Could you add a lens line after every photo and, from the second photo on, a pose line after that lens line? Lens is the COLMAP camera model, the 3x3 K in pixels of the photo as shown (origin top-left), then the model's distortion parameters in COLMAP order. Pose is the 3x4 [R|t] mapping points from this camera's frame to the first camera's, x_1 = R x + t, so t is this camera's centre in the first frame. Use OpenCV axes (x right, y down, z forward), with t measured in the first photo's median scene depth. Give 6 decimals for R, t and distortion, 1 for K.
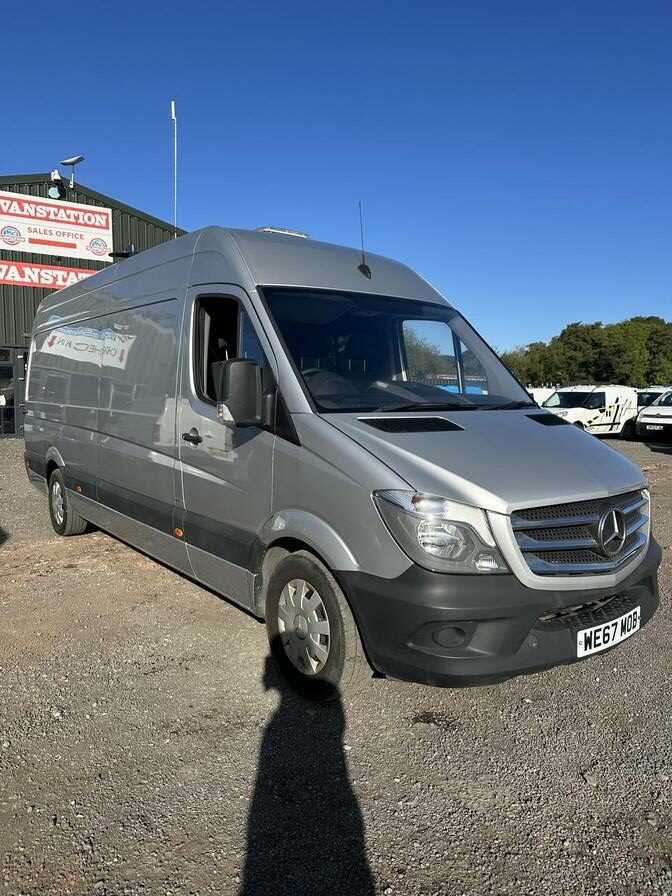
lens RADIAL K [[614.9, 0, 336.0], [0, 614.9, 448.0], [0, 0, 1]] dist [0.056151, -0.079238]
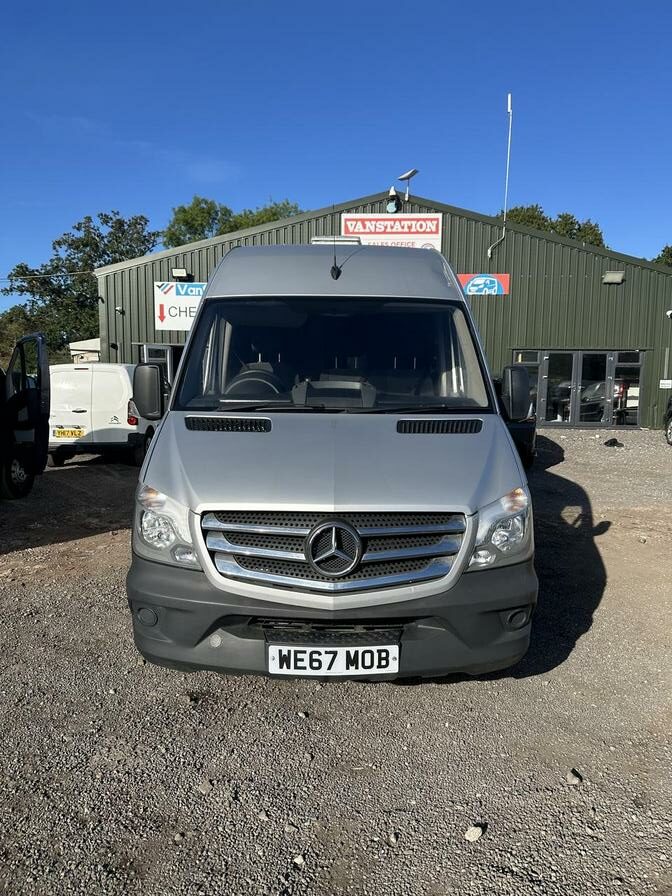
lens RADIAL K [[614.9, 0, 336.0], [0, 614.9, 448.0], [0, 0, 1]] dist [0.056151, -0.079238]
pose [[0.805853, 0.065470, -0.588485, 0.151889], [-0.058570, 0.997808, 0.030803, -0.006800], [0.589212, 0.009645, 0.807921, 0.042251]]
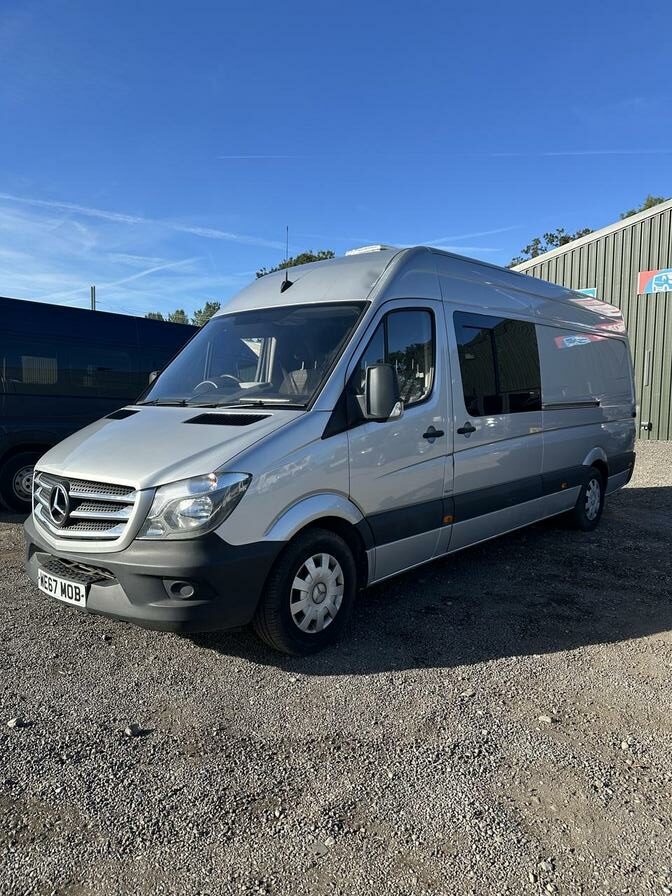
lens RADIAL K [[614.9, 0, 336.0], [0, 614.9, 448.0], [0, 0, 1]] dist [0.056151, -0.079238]
pose [[0.230953, 0.079153, -0.969740, 0.272393], [-0.091032, 0.994071, 0.059459, -0.015258], [0.968697, 0.074545, 0.236789, 0.192449]]
